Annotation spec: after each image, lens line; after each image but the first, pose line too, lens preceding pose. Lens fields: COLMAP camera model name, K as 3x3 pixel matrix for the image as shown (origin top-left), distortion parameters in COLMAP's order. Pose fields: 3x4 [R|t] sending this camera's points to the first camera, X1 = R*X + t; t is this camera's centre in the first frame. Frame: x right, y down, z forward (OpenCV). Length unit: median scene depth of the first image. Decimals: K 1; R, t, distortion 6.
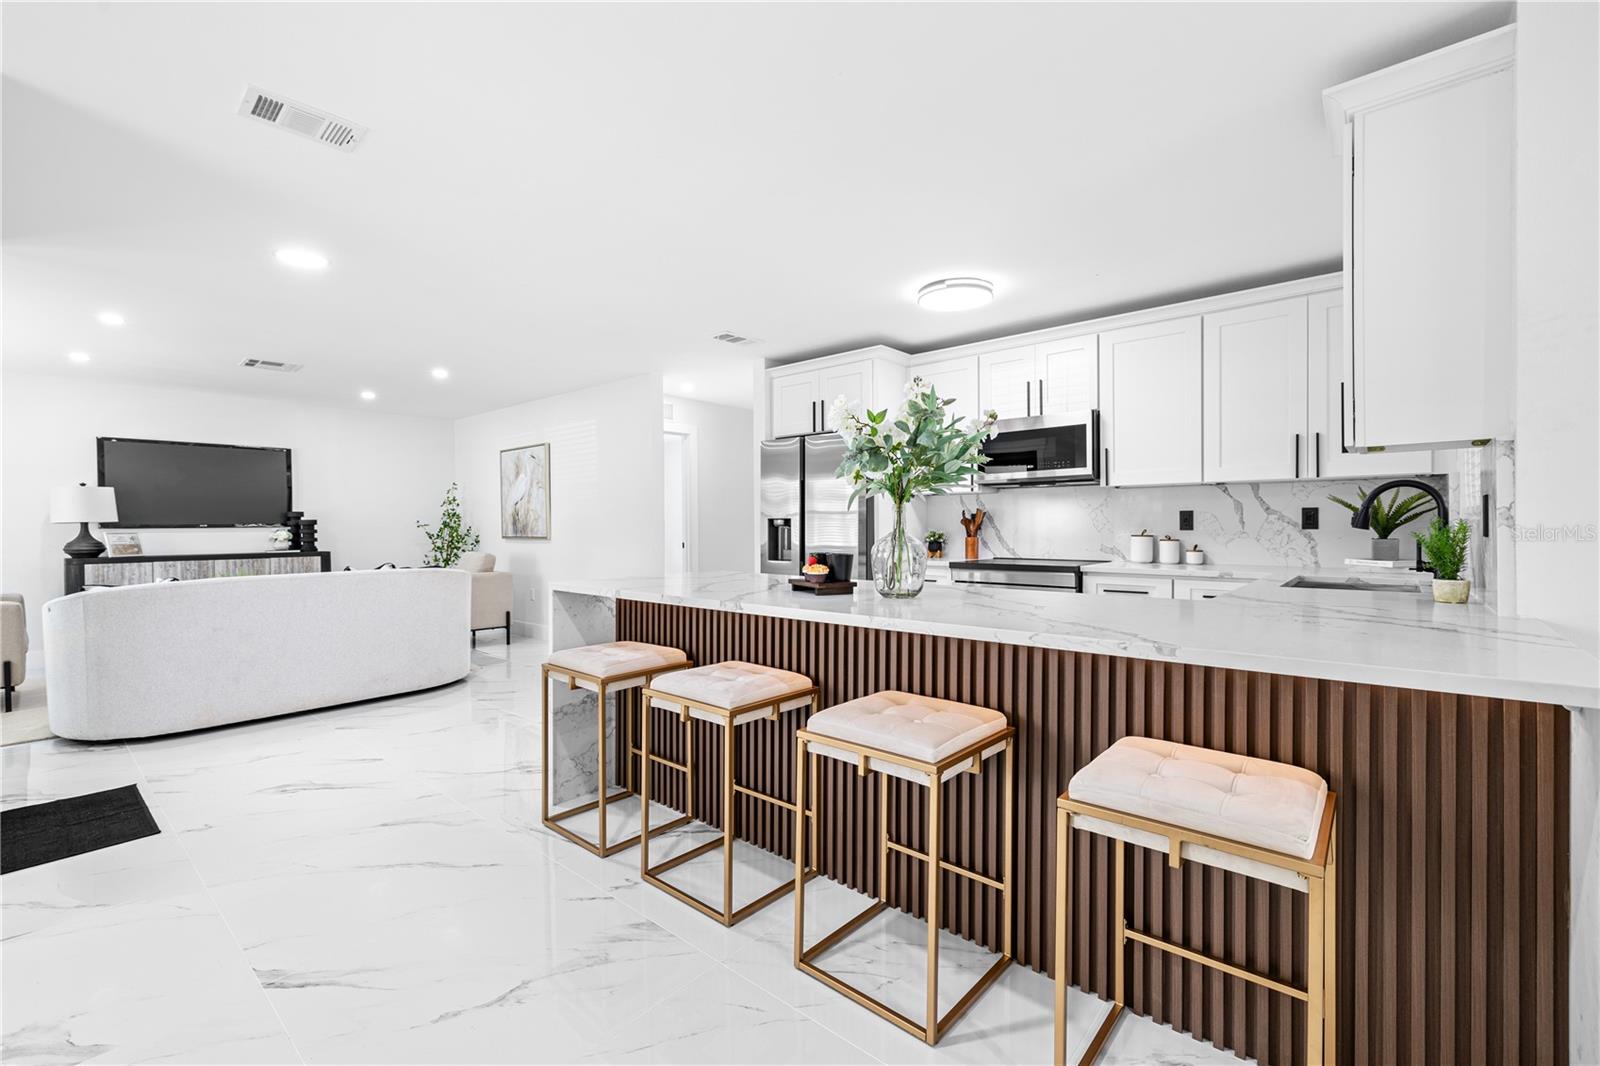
lens RADIAL K [[689.8, 0, 794.9], [0, 689.8, 526.3], [0, 0, 1]] dist [0.000129, -0.000004]
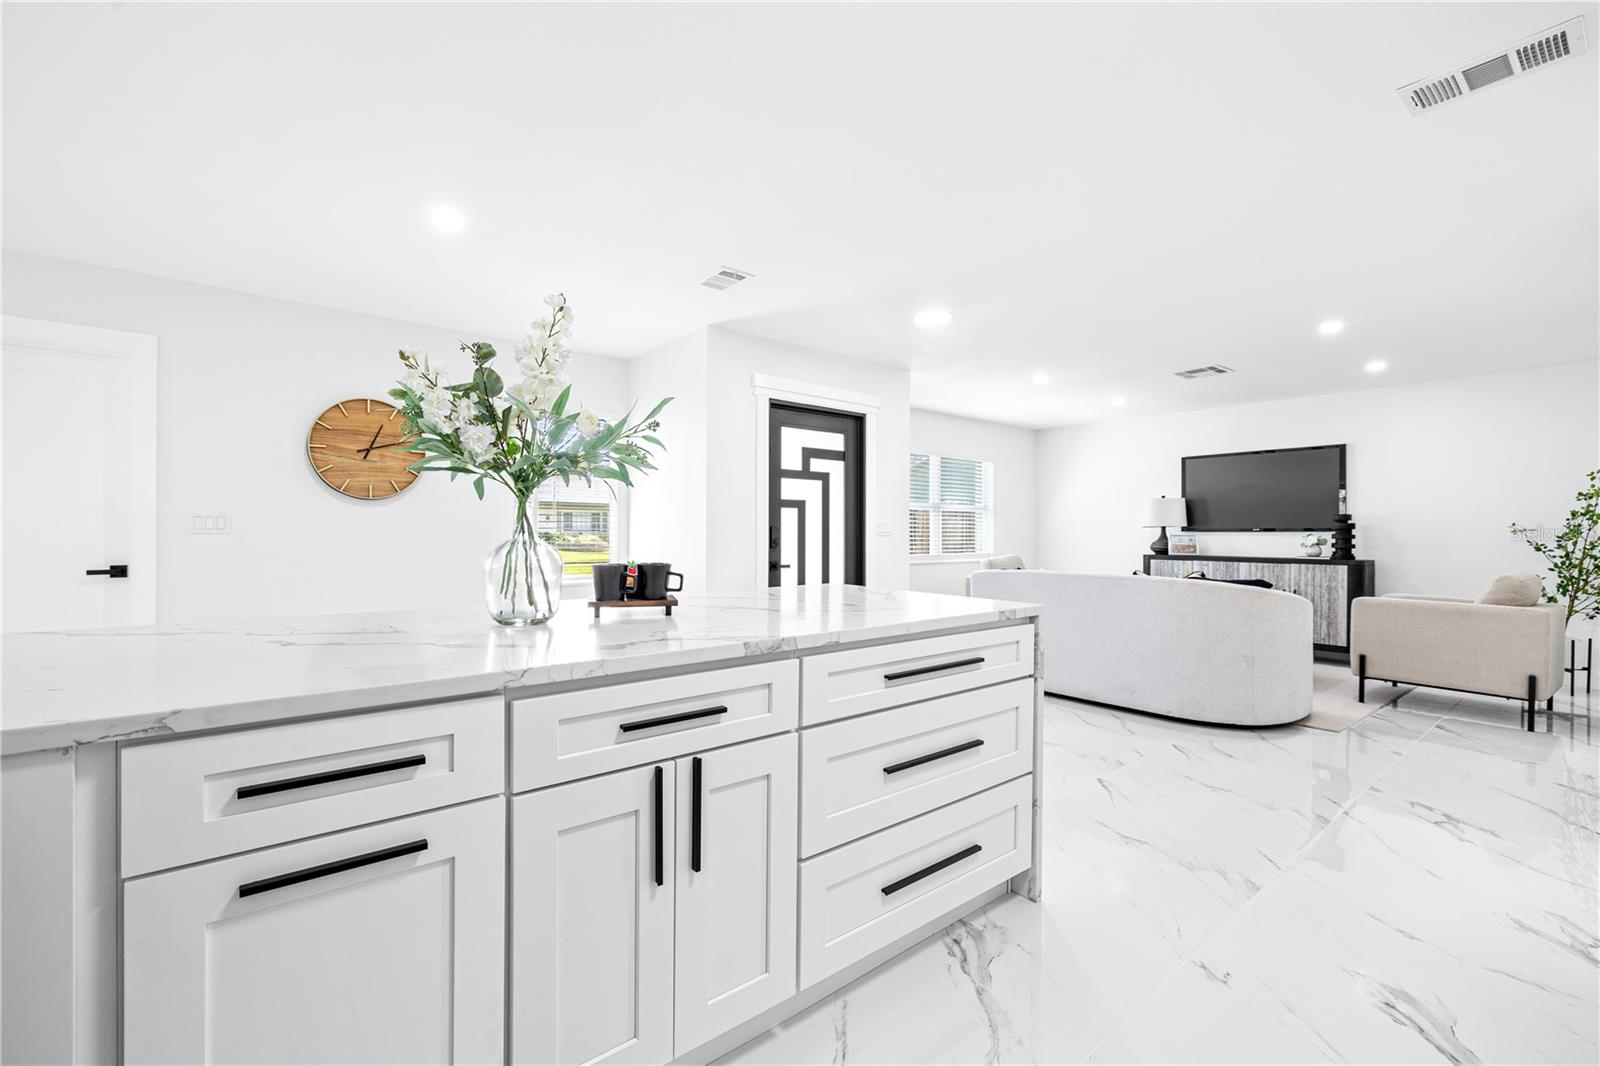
lens RADIAL K [[674.9, 0, 826.5], [0, 674.9, 523.9], [0, 0, 1]] dist [0.055702, 0.000032]
pose [[-0.138451, -0.007496, -0.990341, 0.298037], [-0.006800, 0.999955, -0.006618, 0.002067], [0.990346, 0.005818, -0.138495, 0.555724]]
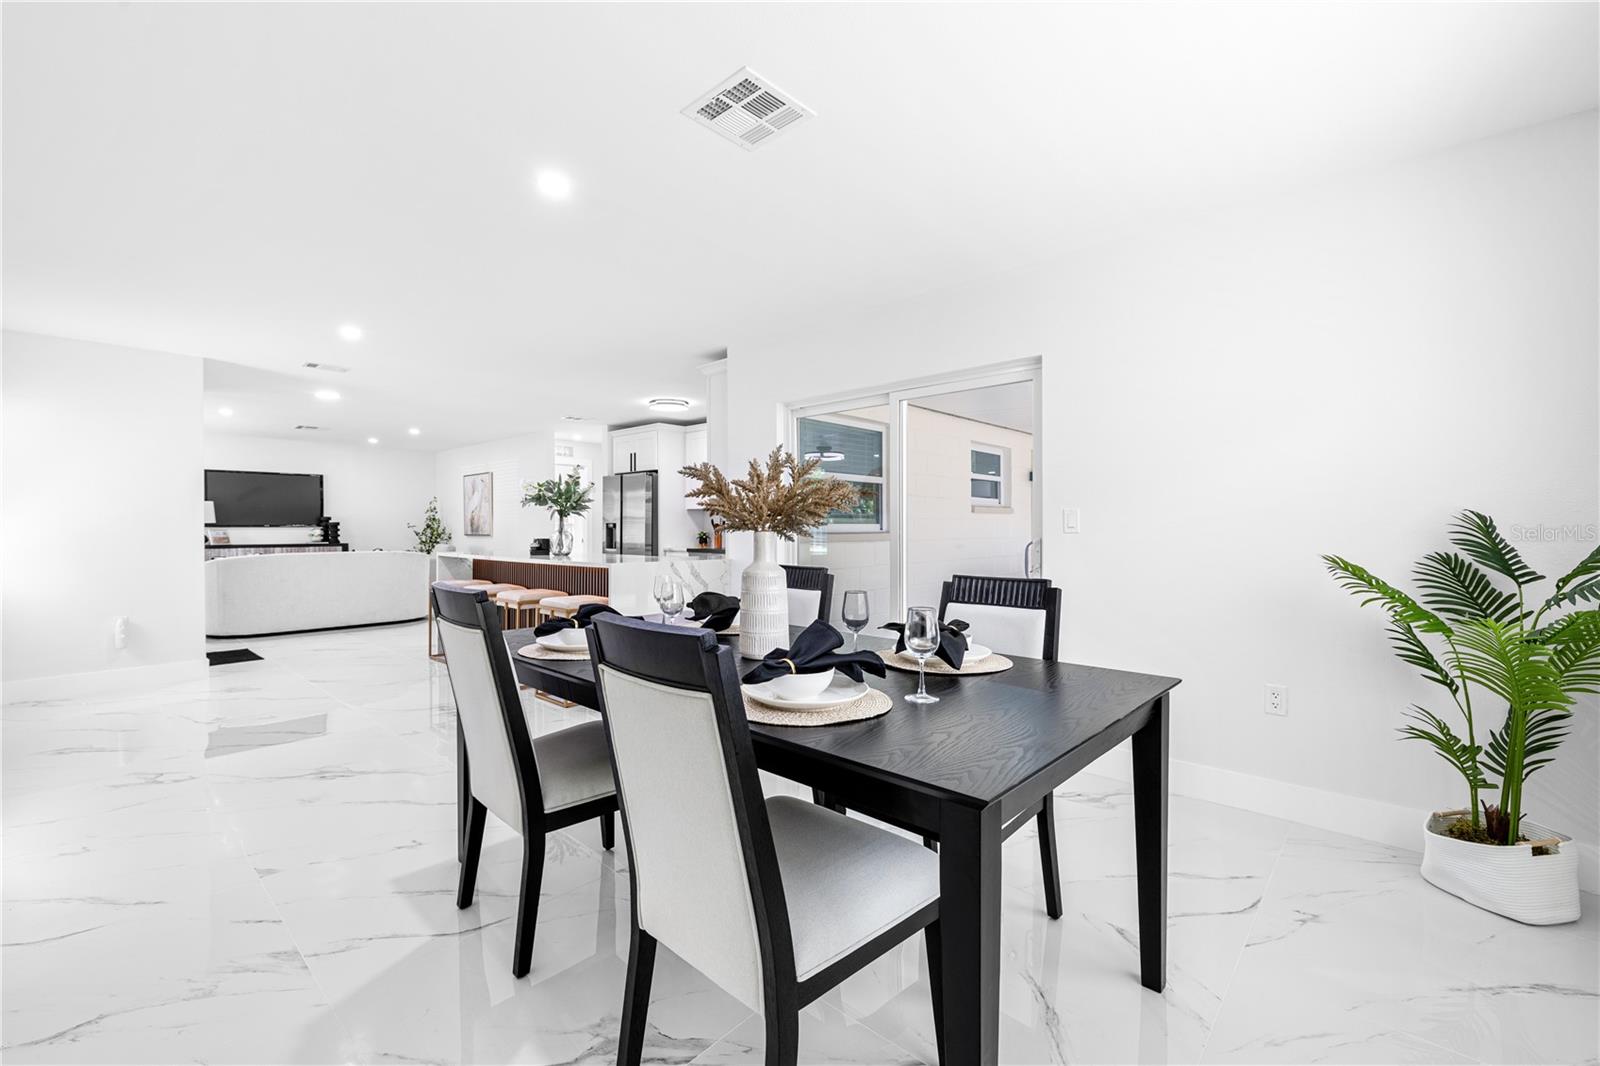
lens RADIAL K [[680.9, 0, 797.6], [0, 680.9, 530.0], [0, 0, 1]] dist [-0.000334, -0.000111]
pose [[0.999685, 0.005897, -0.024380, 0.405882], [-0.005904, 0.999983, -0.000191, 0.002196], [0.024379, 0.000335, 0.999703, -0.546112]]
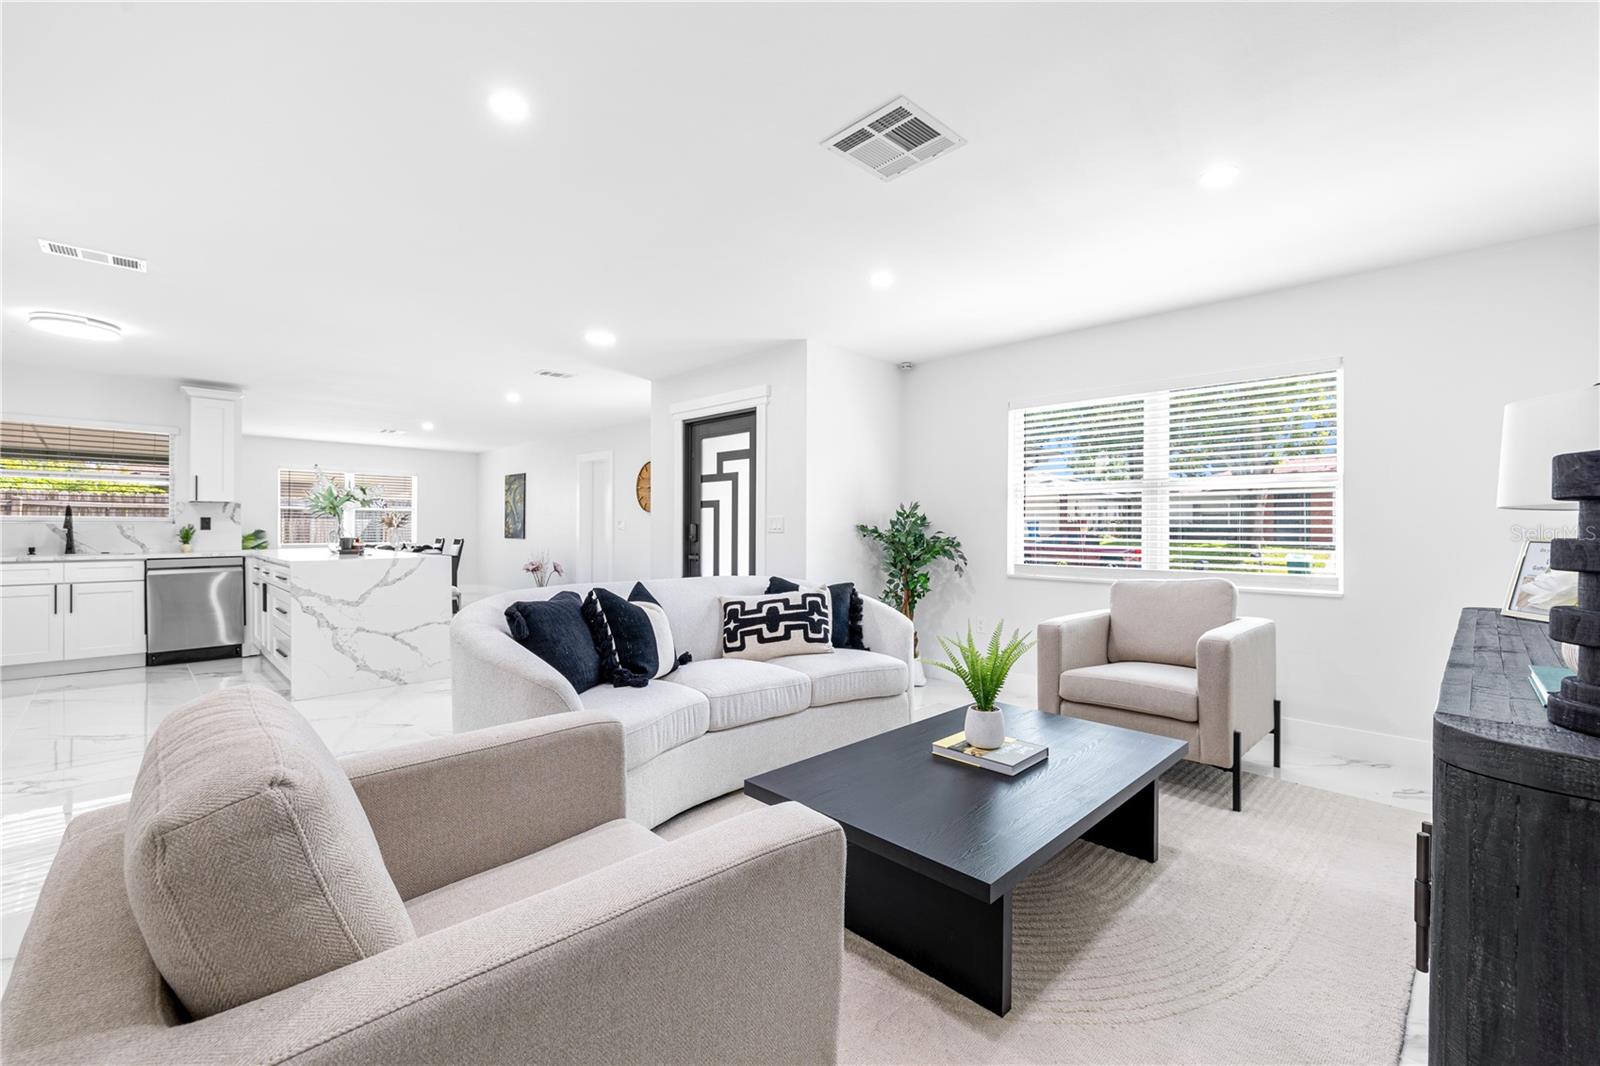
lens RADIAL K [[672.0, 0, 795.6], [0, 672.0, 528.8], [0, 0, 1]] dist [-0.000683, 0.000108]
pose [[-0.997588, 0.004916, 0.069242, -0.677804], [0.005568, 0.999942, 0.009234, -0.000737], [-0.069193, 0.009598, -0.997557, 1.319129]]
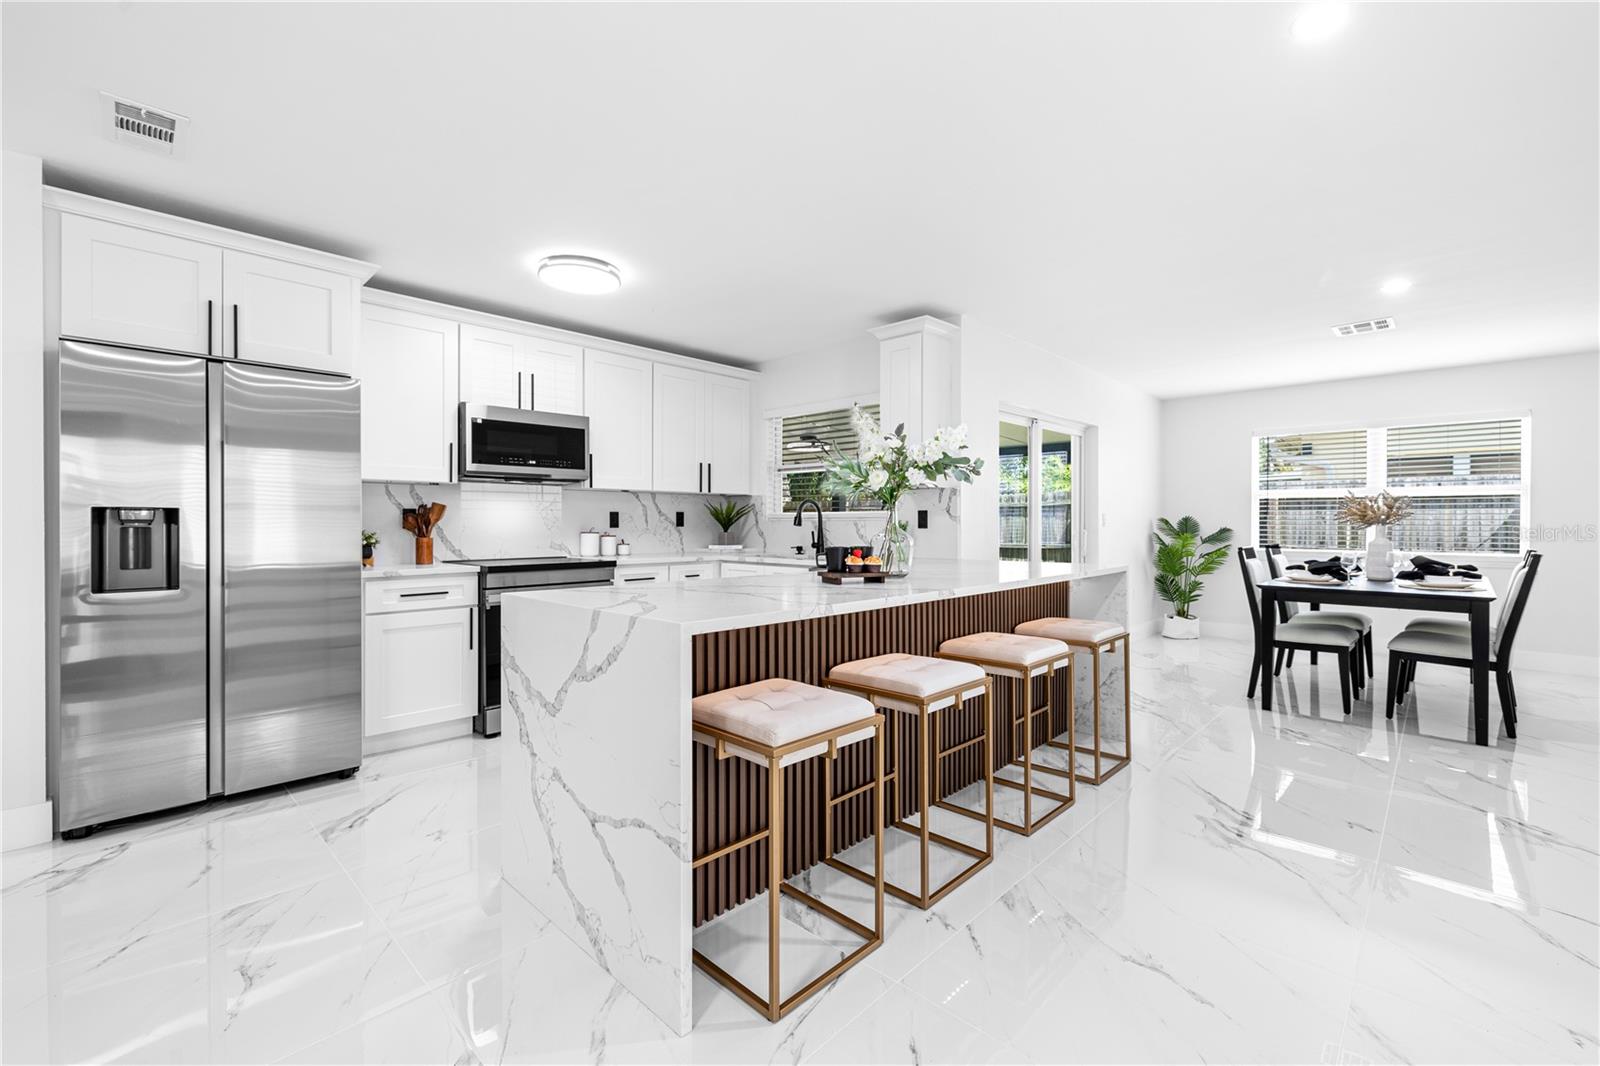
lens RADIAL K [[679.7, 0, 798.6], [0, 679.7, 526.4], [0, 0, 1]] dist [-0.001006, -0.000177]
pose [[0.041480, 0.000825, 0.999139, -0.430931], [0.002124, 0.999997, -0.000914, 0.003498], [-0.999137, 0.002160, 0.041478, 0.434829]]
